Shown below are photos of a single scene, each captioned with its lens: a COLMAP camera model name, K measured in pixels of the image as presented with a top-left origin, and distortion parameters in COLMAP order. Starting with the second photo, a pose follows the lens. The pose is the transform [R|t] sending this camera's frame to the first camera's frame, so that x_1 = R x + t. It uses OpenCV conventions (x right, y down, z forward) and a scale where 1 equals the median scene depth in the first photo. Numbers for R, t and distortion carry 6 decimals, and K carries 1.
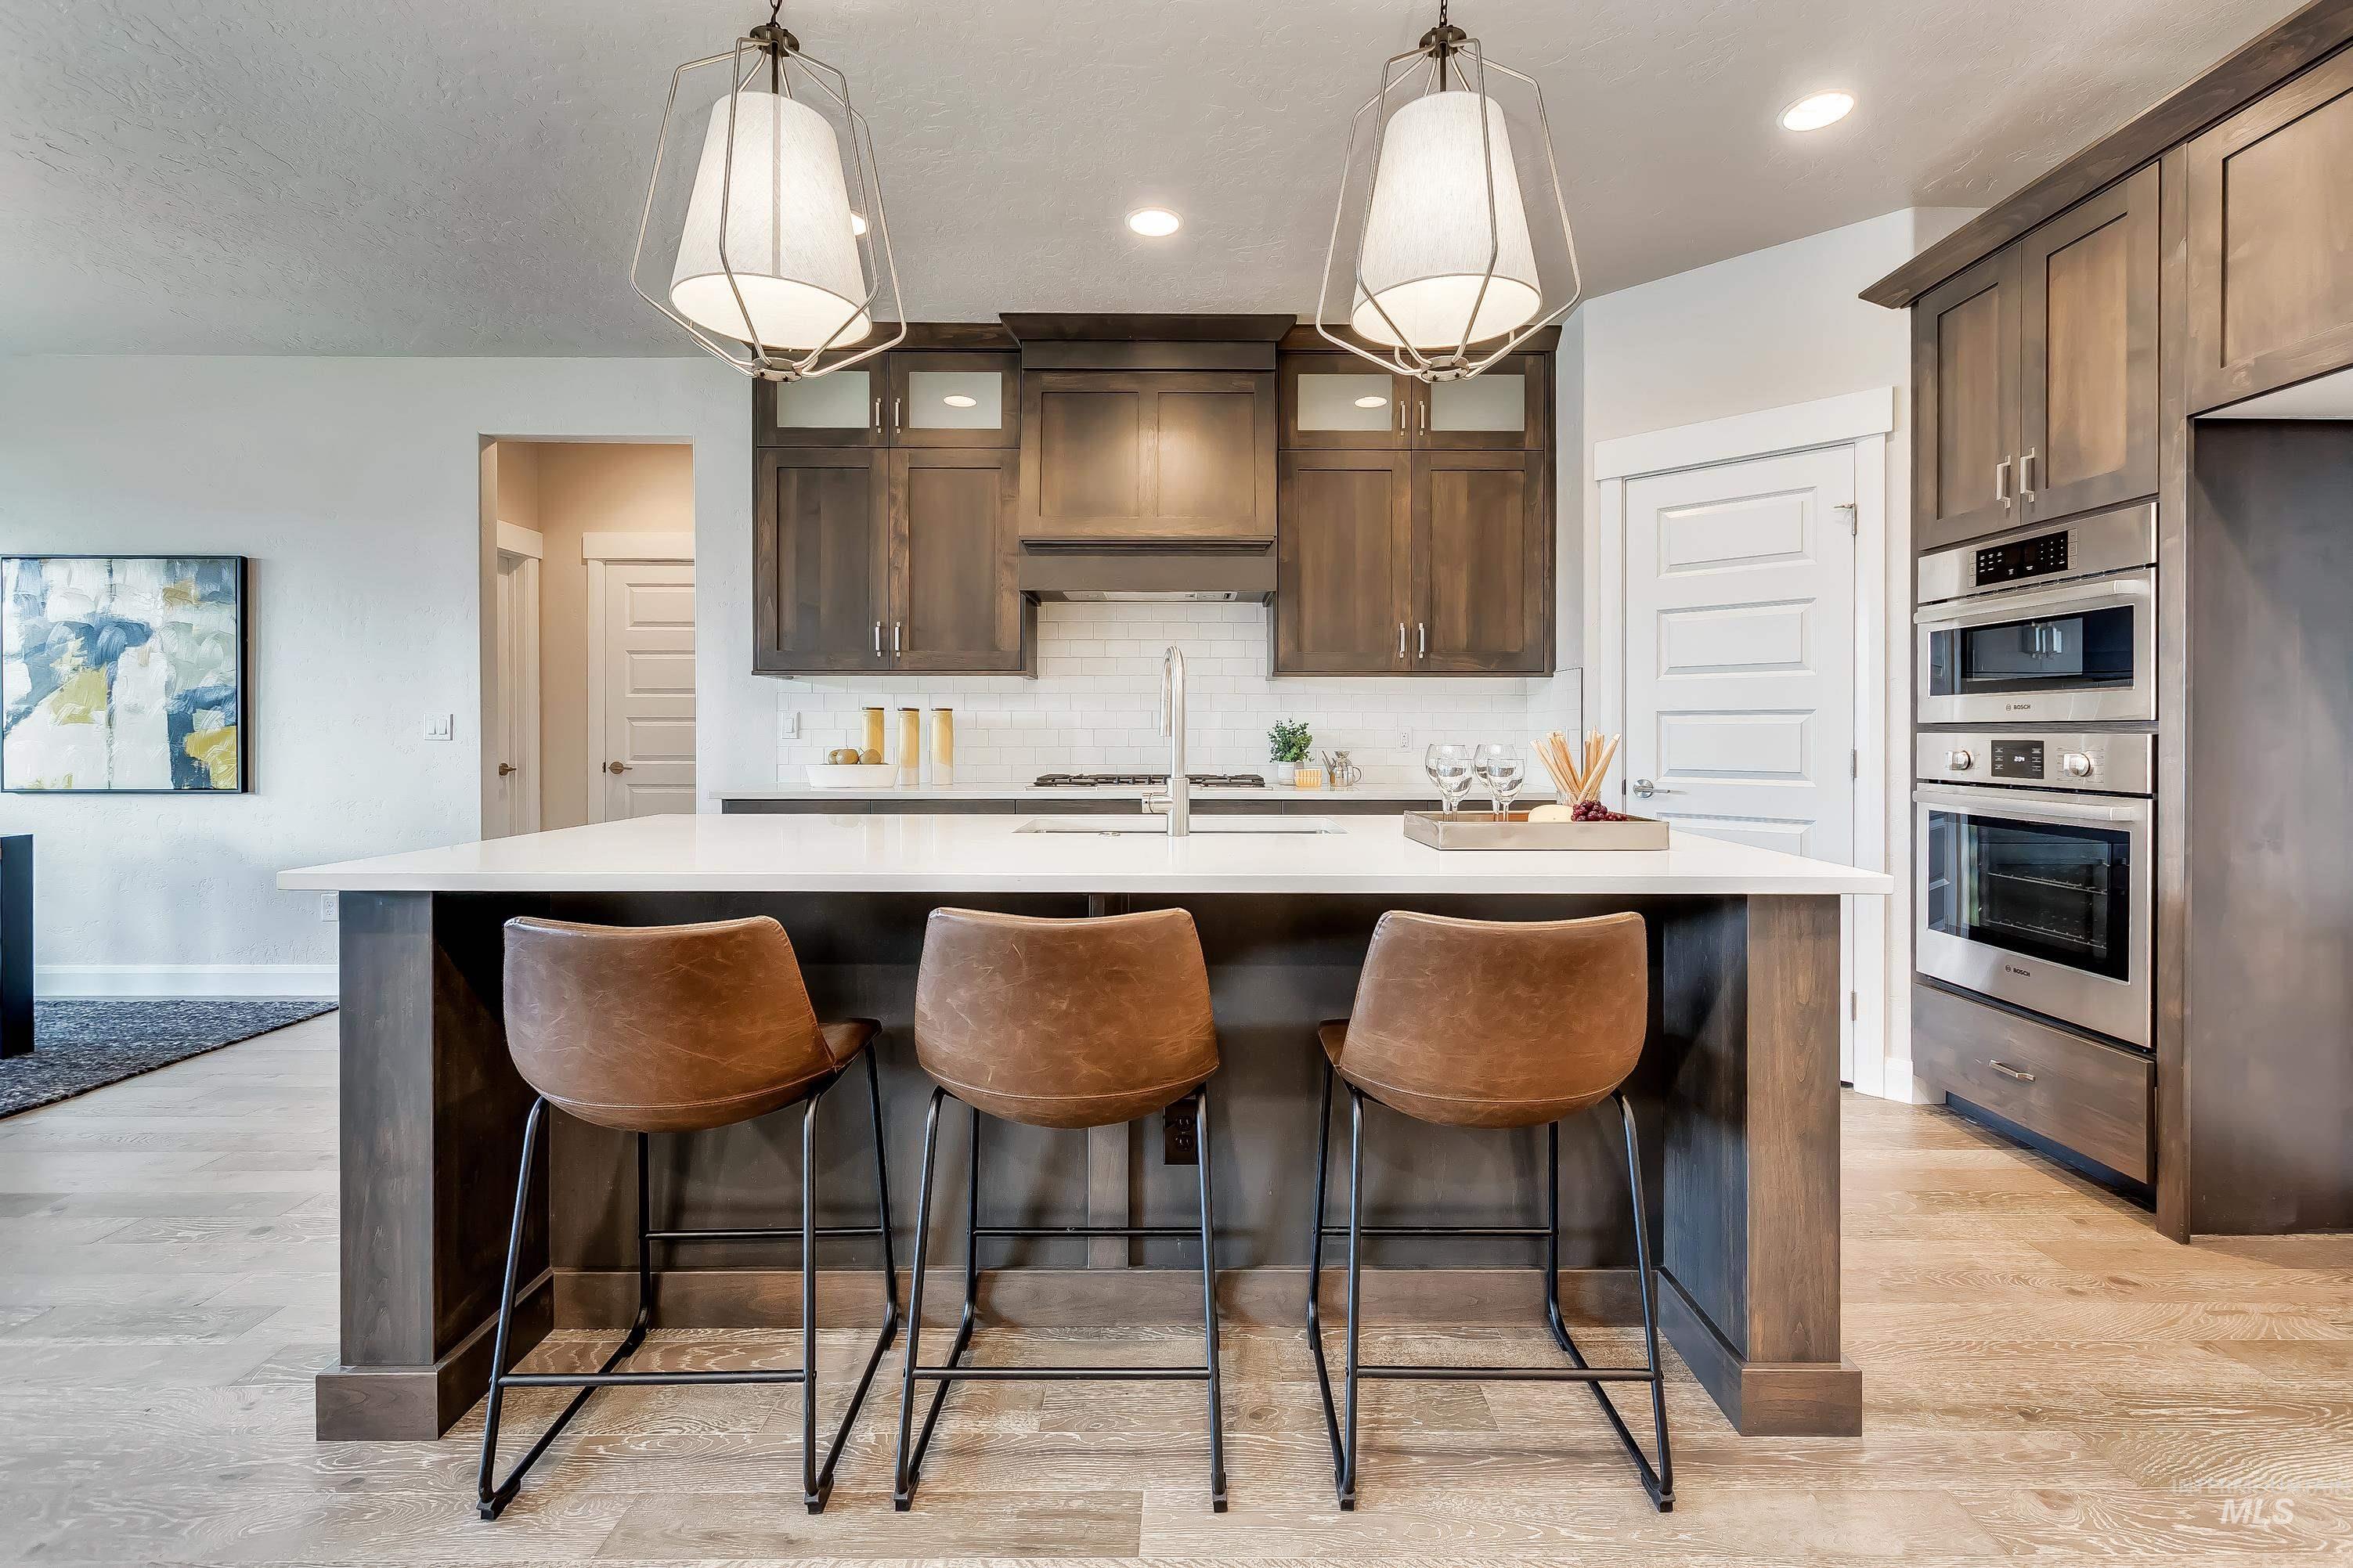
lens RADIAL K [[1029.9, 0, 1232.5], [0, 1029.9, 730.4], [0, 0, 1]] dist [0.005098, -0.003030]
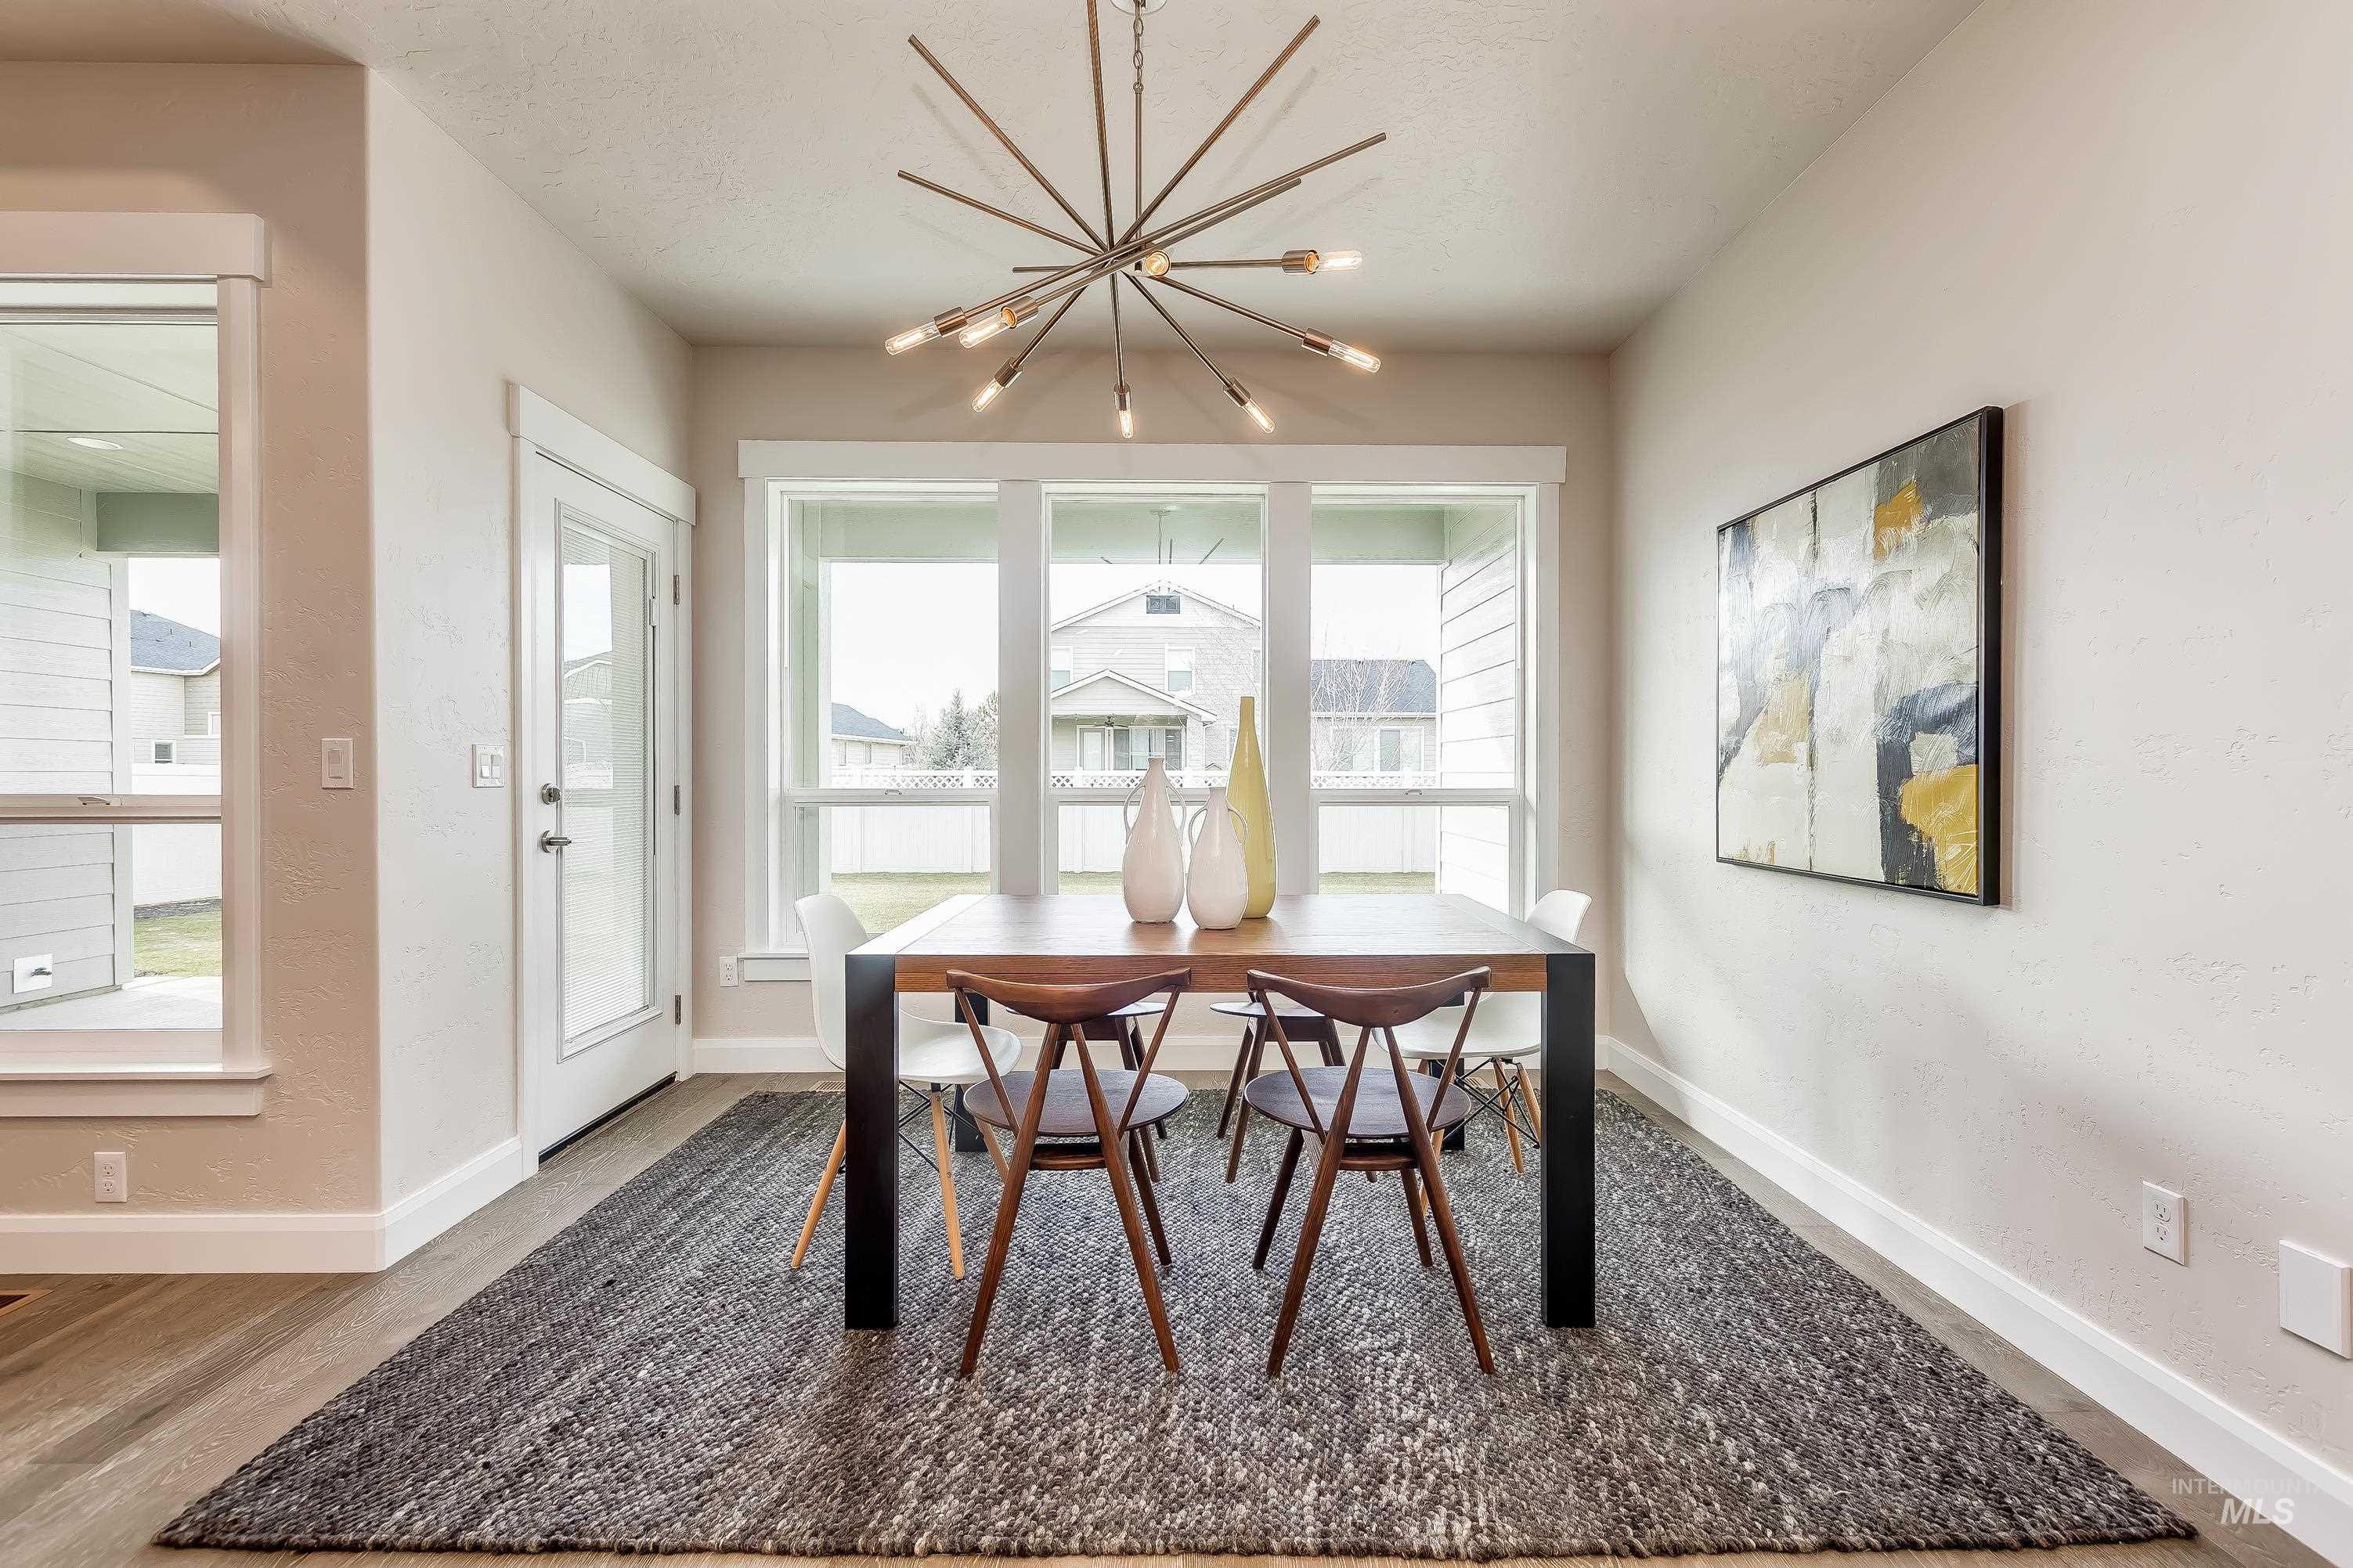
lens RADIAL K [[1029.9, 0, 1181.2], [0, 1029.9, 780.3], [0, 0, 1]] dist [0.005098, -0.003030]
pose [[0.005111, 0.005780, -0.999970, -0.494243], [0.002126, 0.999981, 0.005791, -0.000545], [0.999985, -0.002156, 0.005099, 0.637975]]
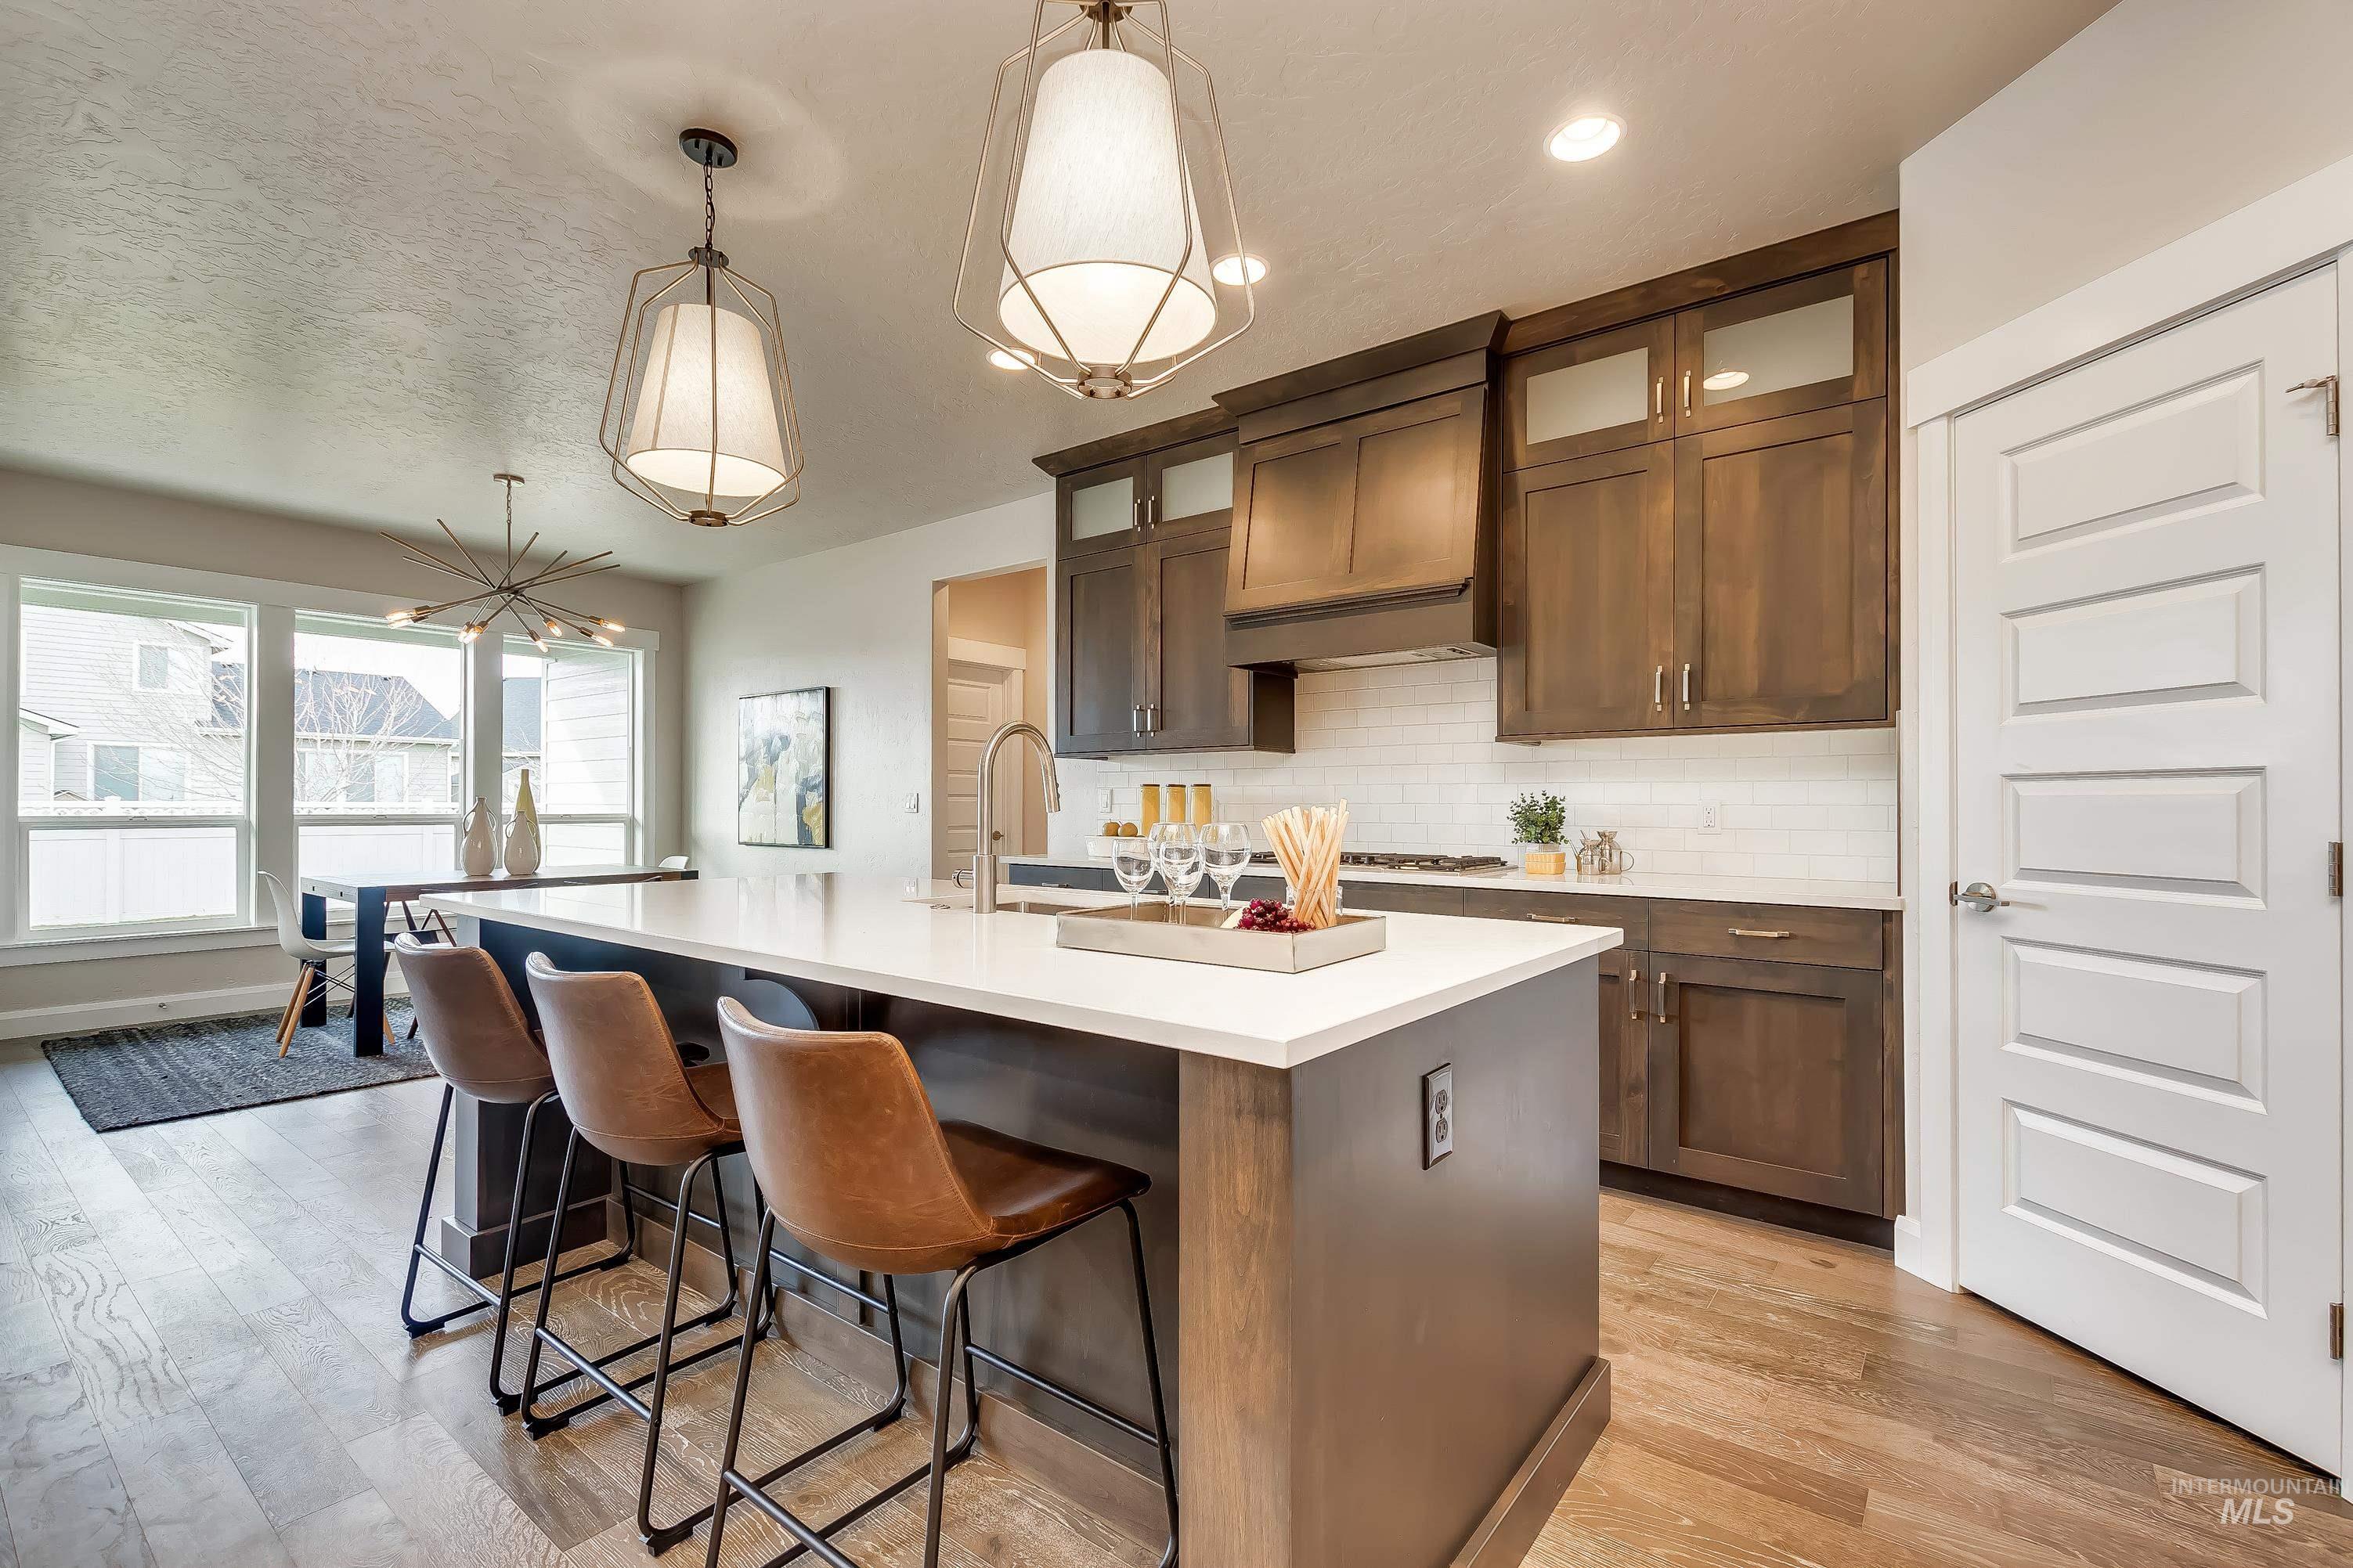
lens RADIAL K [[1029.9, 0, 1183.8], [0, 1029.9, 806.3], [0, 0, 1]] dist [0.005098, -0.003030]
pose [[0.787981, 0.000517, -0.615699, 0.342440], [-0.000870, 1.000000, -0.000273, 0.000706], [0.615699, 0.000751, 0.787981, 0.167011]]
